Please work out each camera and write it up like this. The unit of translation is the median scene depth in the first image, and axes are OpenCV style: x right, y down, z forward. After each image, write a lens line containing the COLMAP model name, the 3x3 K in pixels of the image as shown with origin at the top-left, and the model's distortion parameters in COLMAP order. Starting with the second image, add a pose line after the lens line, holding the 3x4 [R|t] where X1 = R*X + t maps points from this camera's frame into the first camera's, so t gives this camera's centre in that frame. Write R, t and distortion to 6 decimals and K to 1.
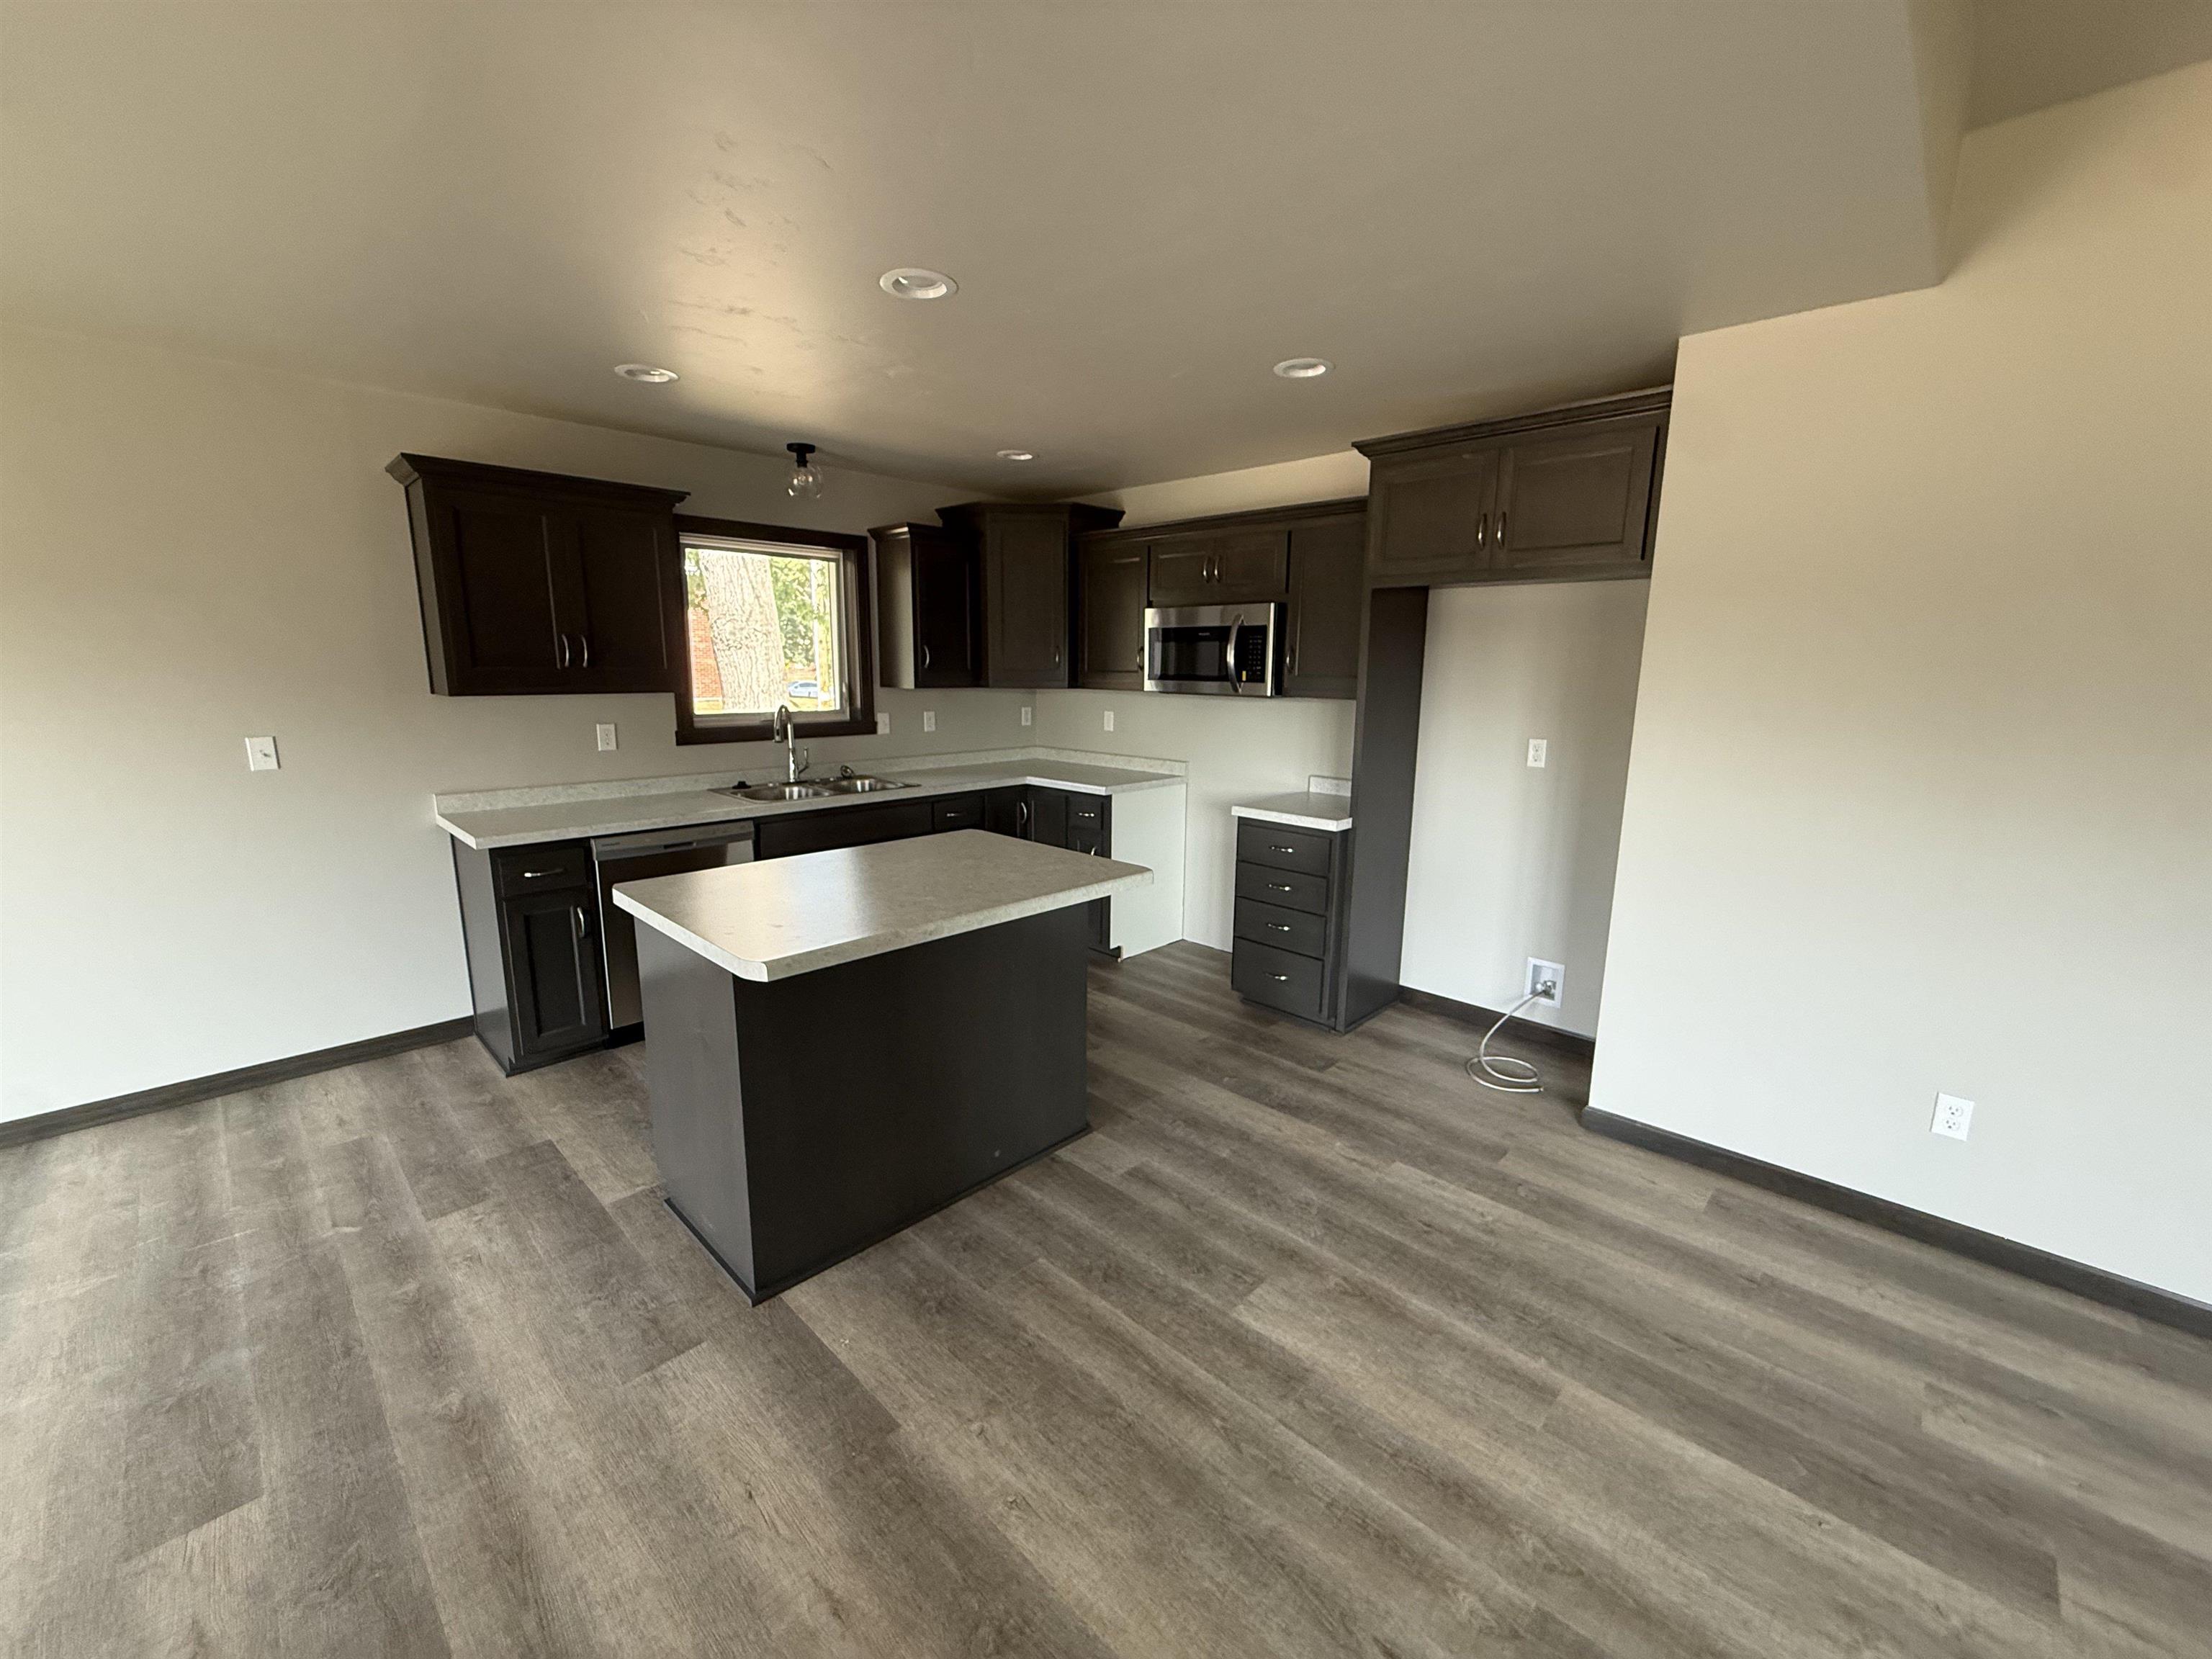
lens RADIAL K [[886.2, 0, 1106.5], [0, 886.2, 830.4], [0, 0, 1]] dist [-0.000782, 0.000415]
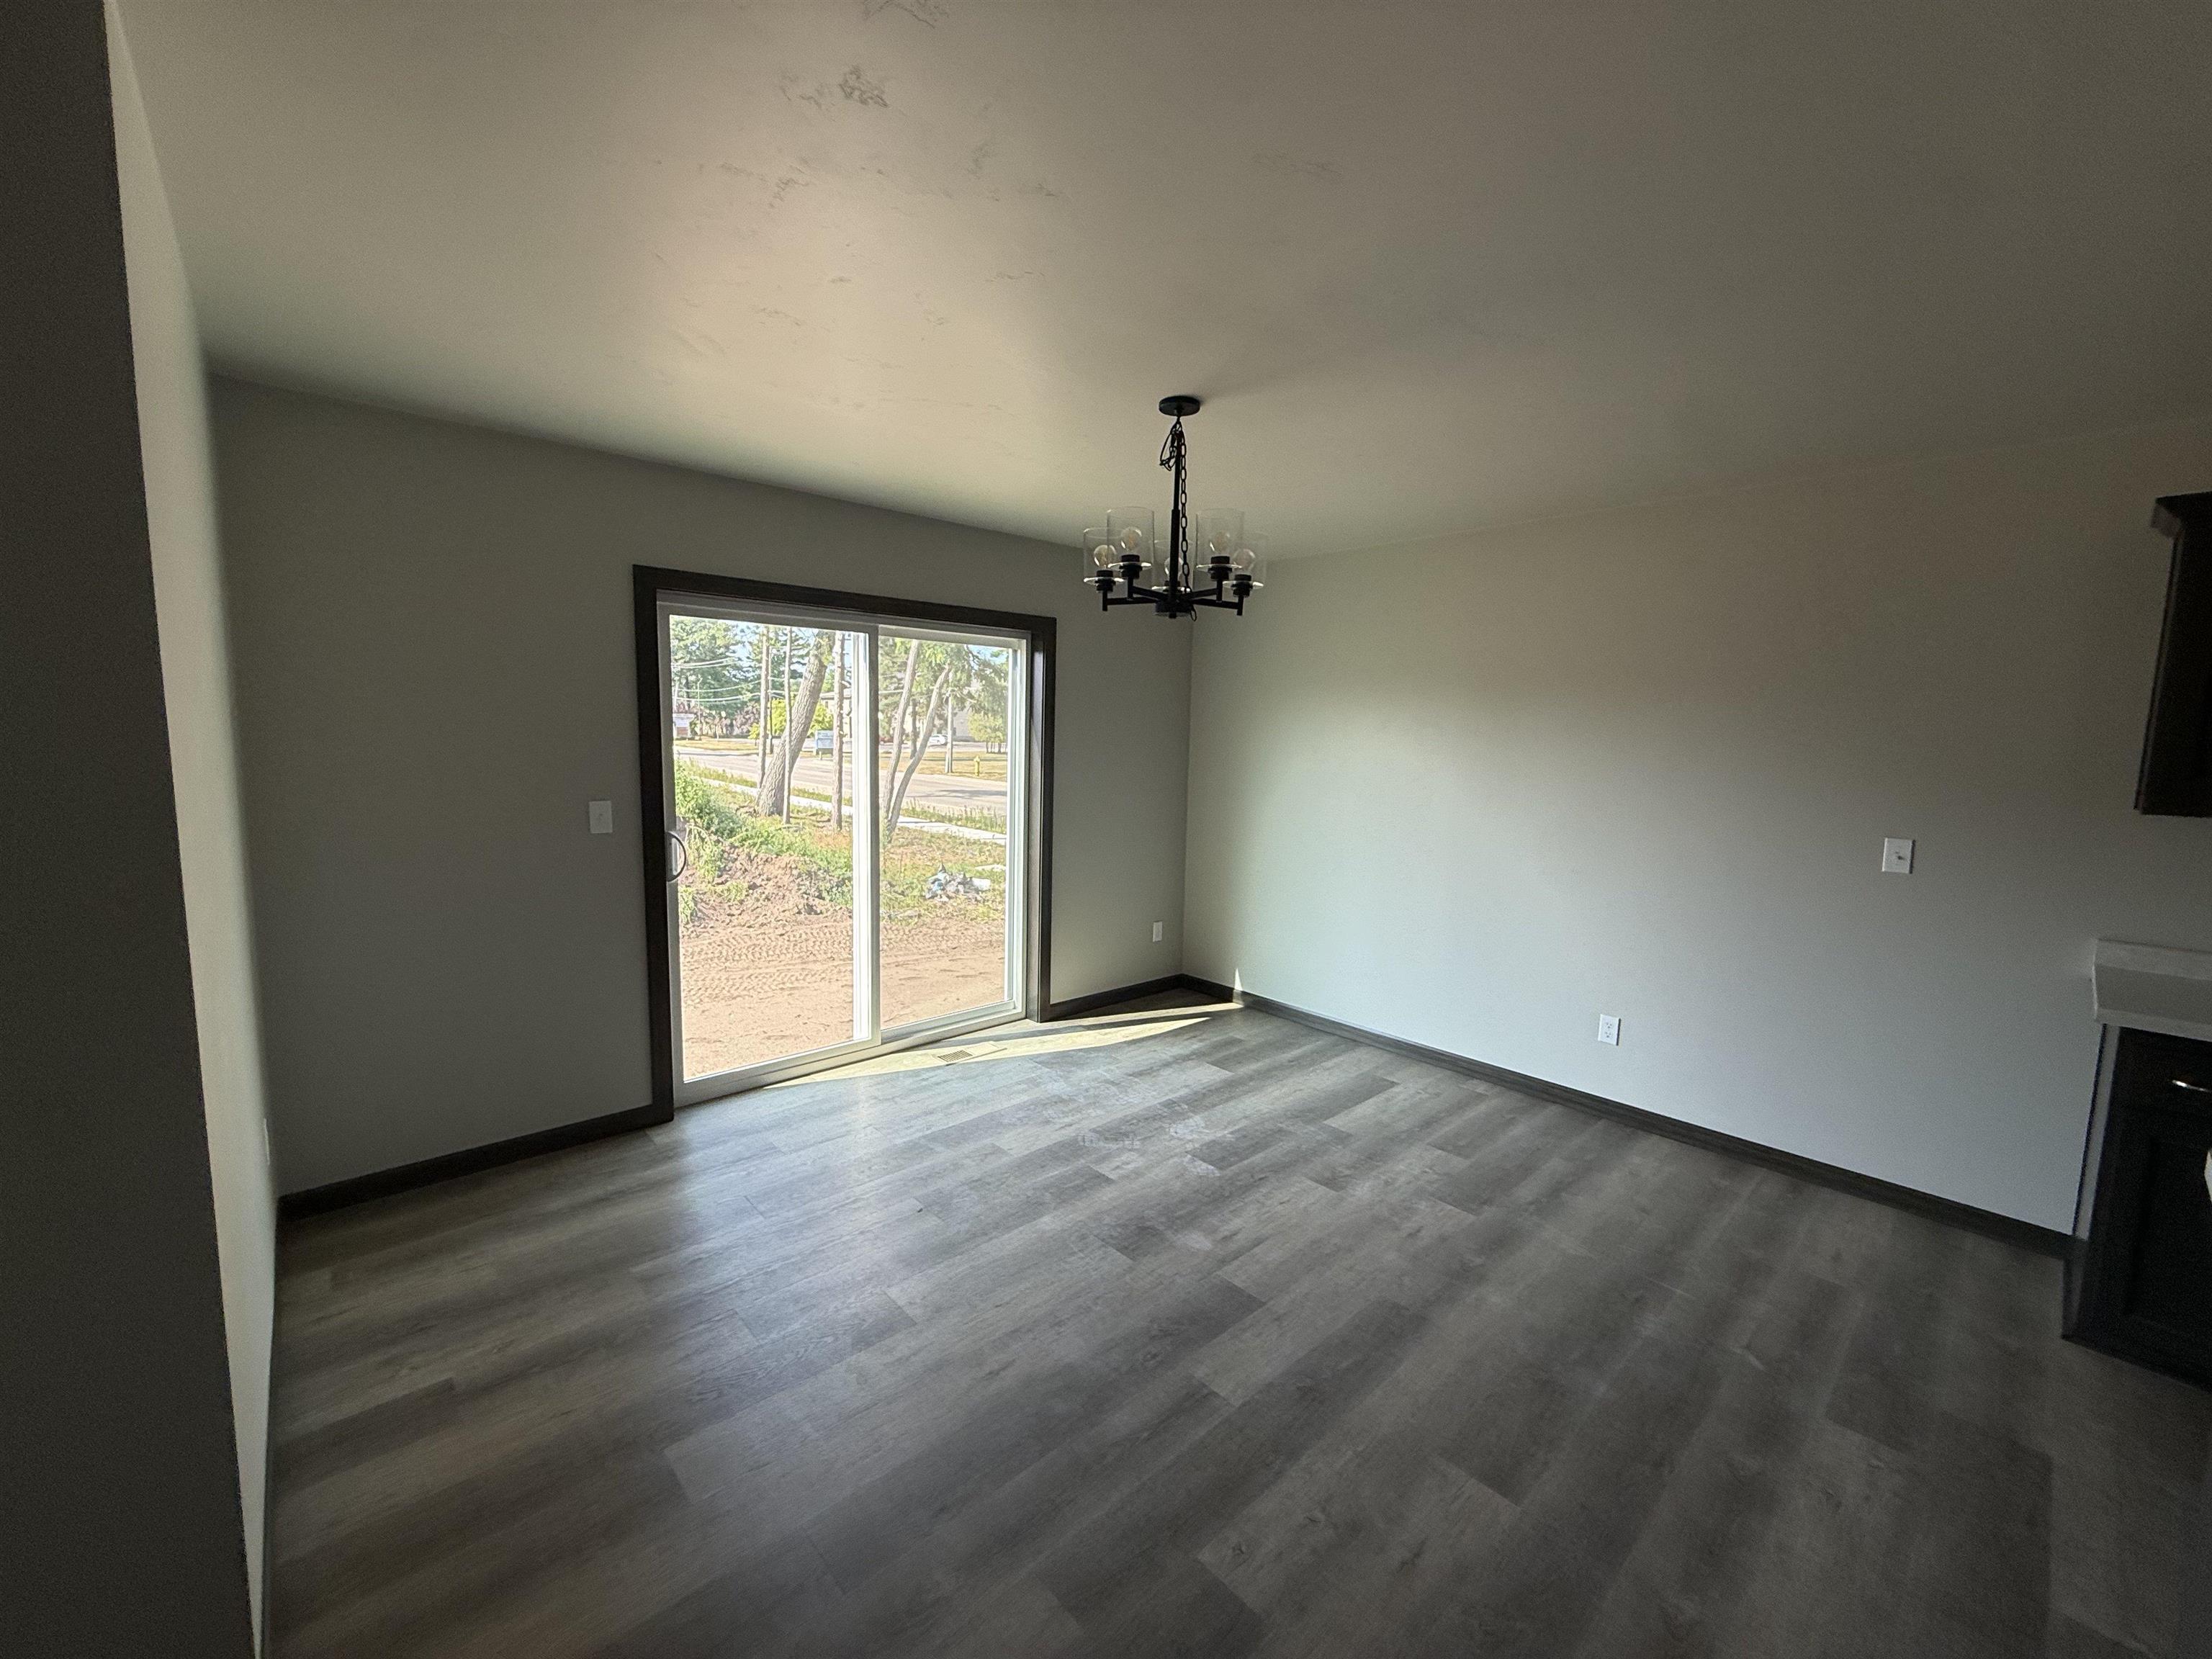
lens RADIAL K [[886.2, 0, 1106.2], [0, 886.2, 827.1], [0, 0, 1]] dist [-0.000782, 0.000415]
pose [[-0.066434, 0.100394, -0.992727, 0.059370], [-0.204464, 0.972443, 0.112025, -0.058568], [0.976617, 0.210419, -0.044076, 0.238455]]
